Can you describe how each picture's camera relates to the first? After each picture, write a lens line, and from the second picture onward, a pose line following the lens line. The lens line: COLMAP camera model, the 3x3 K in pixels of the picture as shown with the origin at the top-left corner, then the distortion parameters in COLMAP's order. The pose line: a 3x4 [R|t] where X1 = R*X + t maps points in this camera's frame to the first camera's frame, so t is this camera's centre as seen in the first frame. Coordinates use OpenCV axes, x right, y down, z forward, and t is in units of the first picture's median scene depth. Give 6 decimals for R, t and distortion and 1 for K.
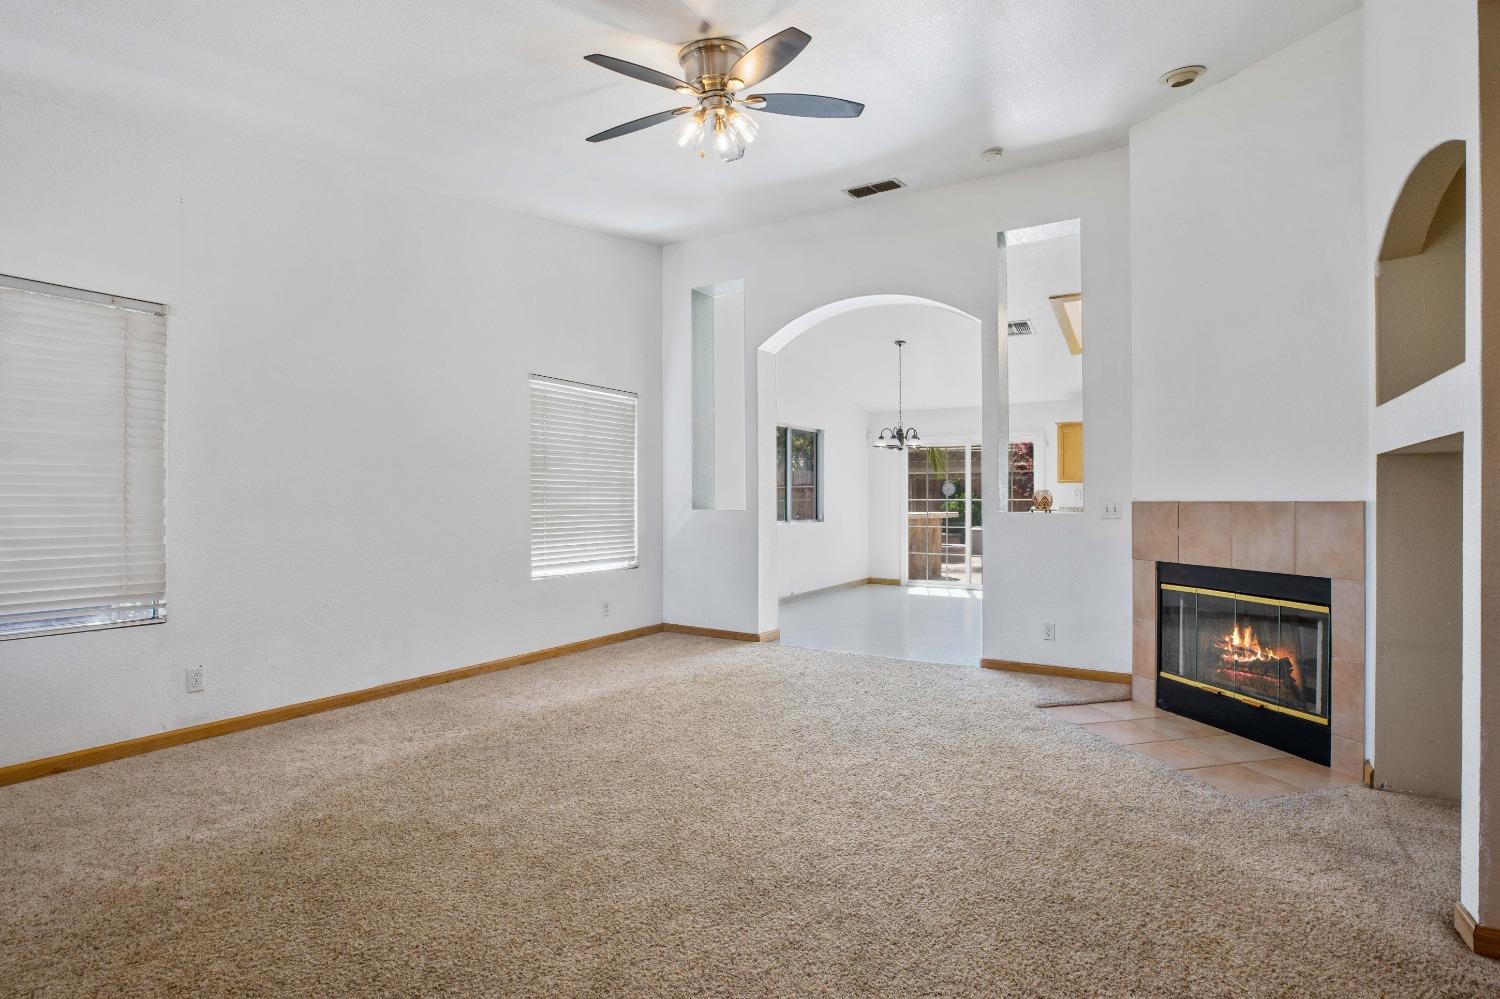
lens RADIAL K [[730.7, 0, 750.0], [0, 730.7, 499.5], [0, 0, 1]] dist [-0.037854, 0.000363]
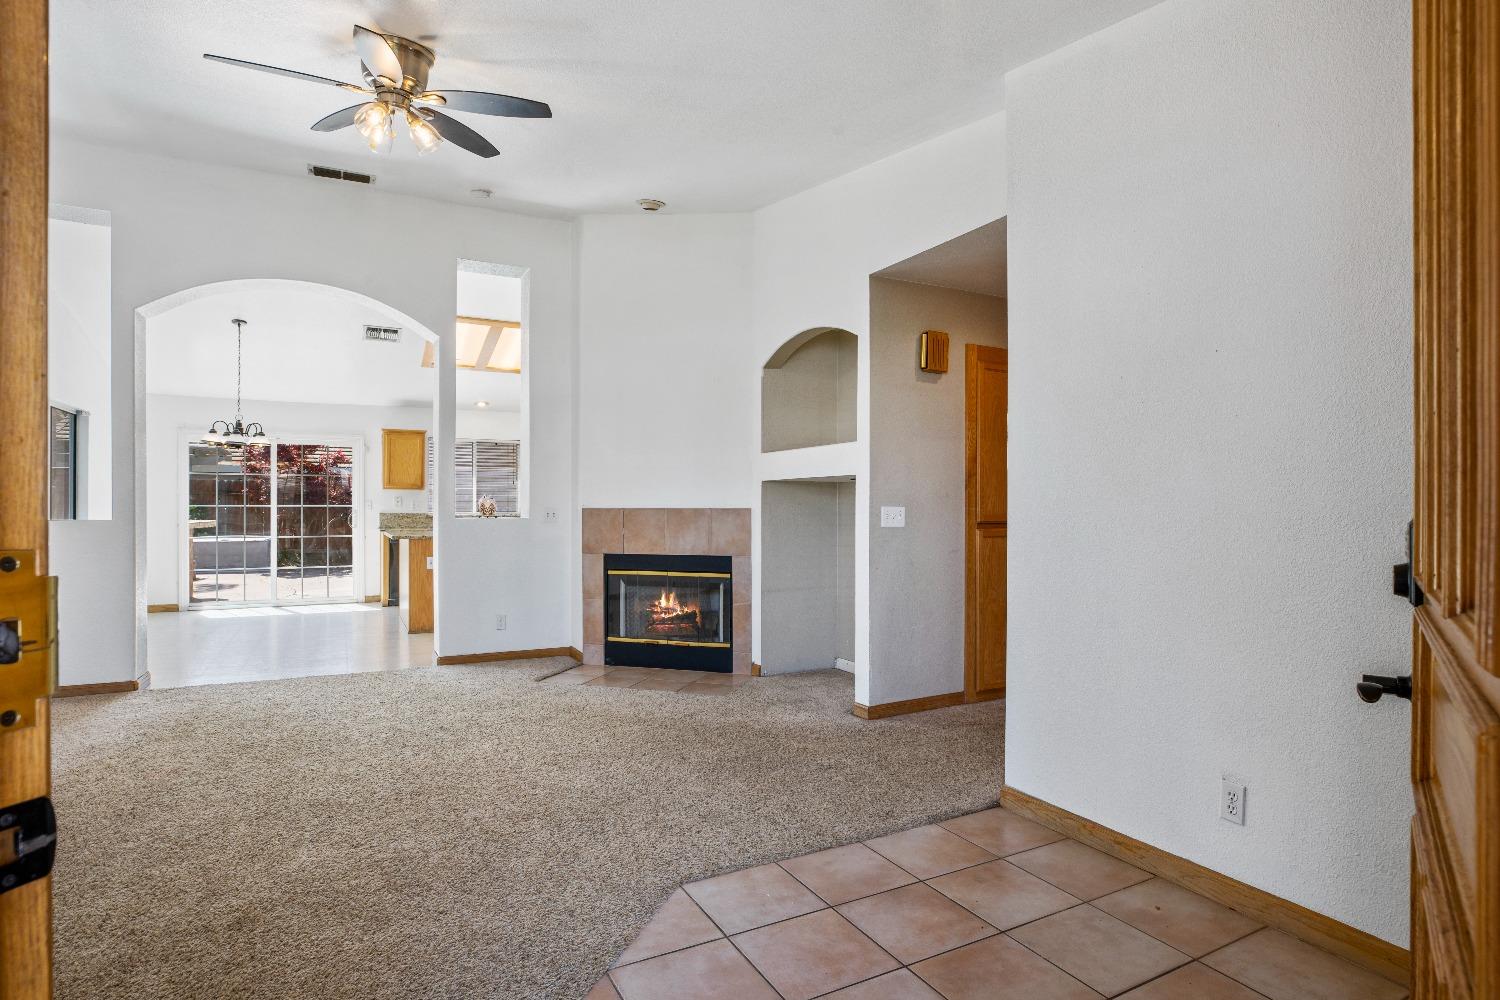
lens RADIAL K [[790.8, 0, 750.0], [0, 790.8, 500.0], [0, 0, 1]] dist [-0.027243, 0.000077]
pose [[0.505999, 0.008412, 0.862493, -0.570185], [-0.002623, 0.999963, -0.008213, -0.001009], [-0.862530, 0.001893, 0.506003, 0.043526]]
